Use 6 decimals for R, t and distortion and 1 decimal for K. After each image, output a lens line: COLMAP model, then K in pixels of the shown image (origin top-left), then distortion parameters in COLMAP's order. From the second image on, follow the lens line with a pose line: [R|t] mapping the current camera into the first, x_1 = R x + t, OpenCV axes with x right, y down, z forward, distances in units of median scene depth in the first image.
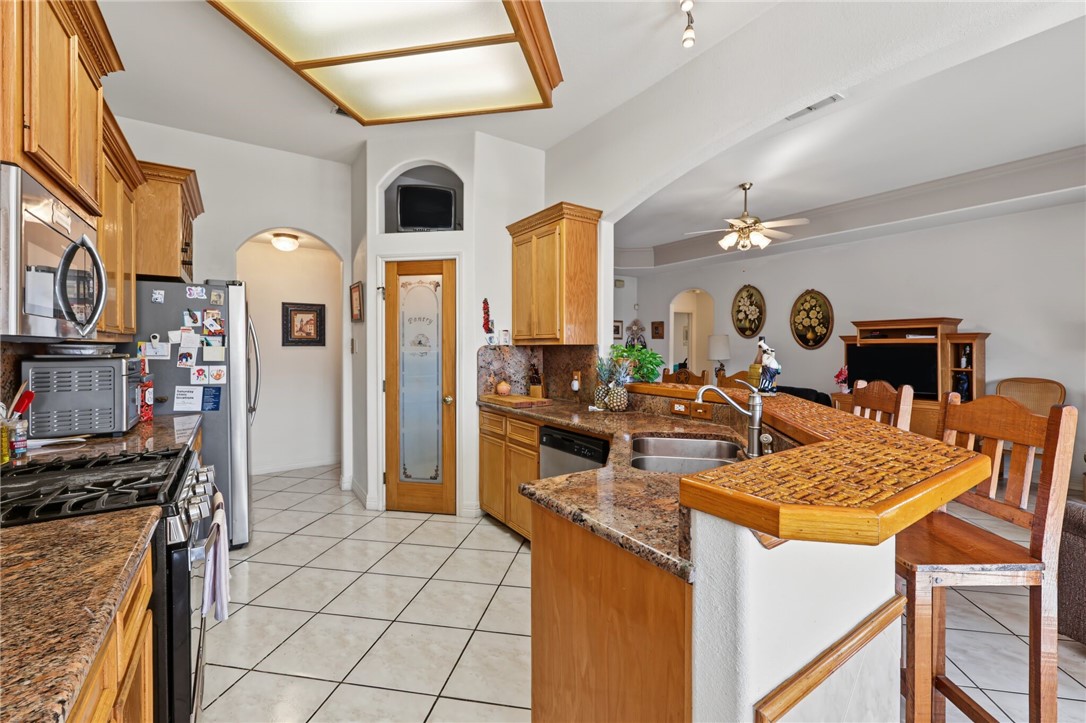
lens RADIAL K [[451.5, 0, 551.8], [0, 451.5, 346.6], [0, 0, 1]] dist [0.003440, 0.000706]
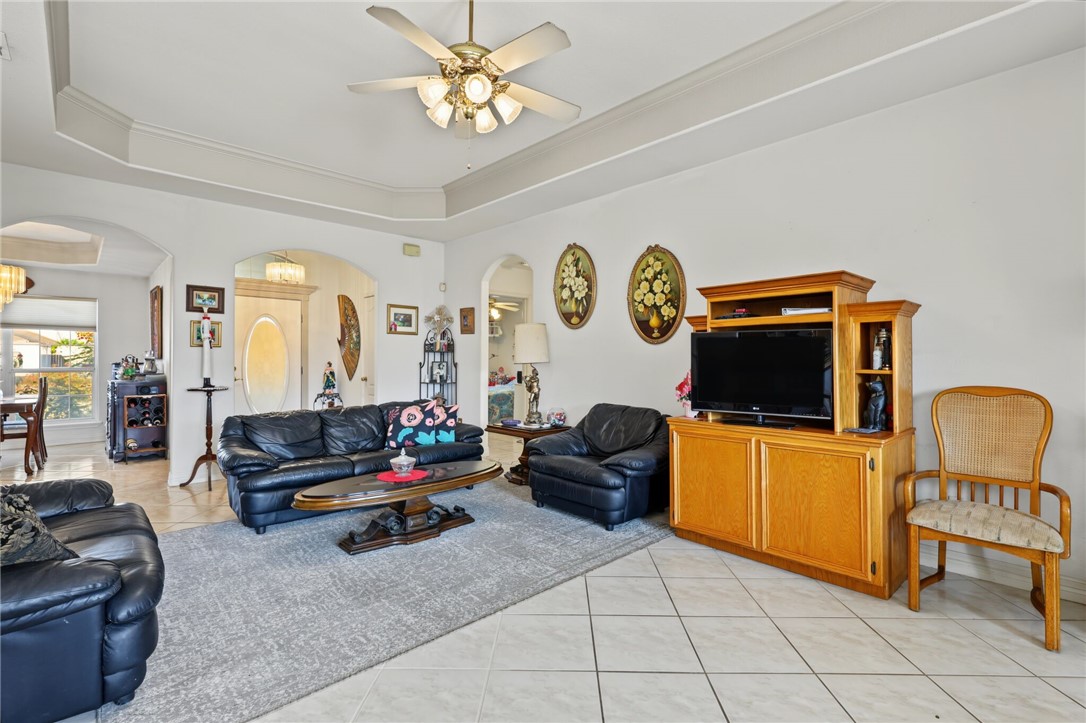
lens RADIAL K [[494.3, 0, 546.4], [0, 494.3, 358.3], [0, 0, 1]] dist [0.000526, -0.000220]
pose [[0.988038, -0.002047, 0.154198, 0.558457], [0.001753, 0.999996, 0.002041, 0.041113], [-0.154202, -0.001746, 0.988038, 0.622863]]
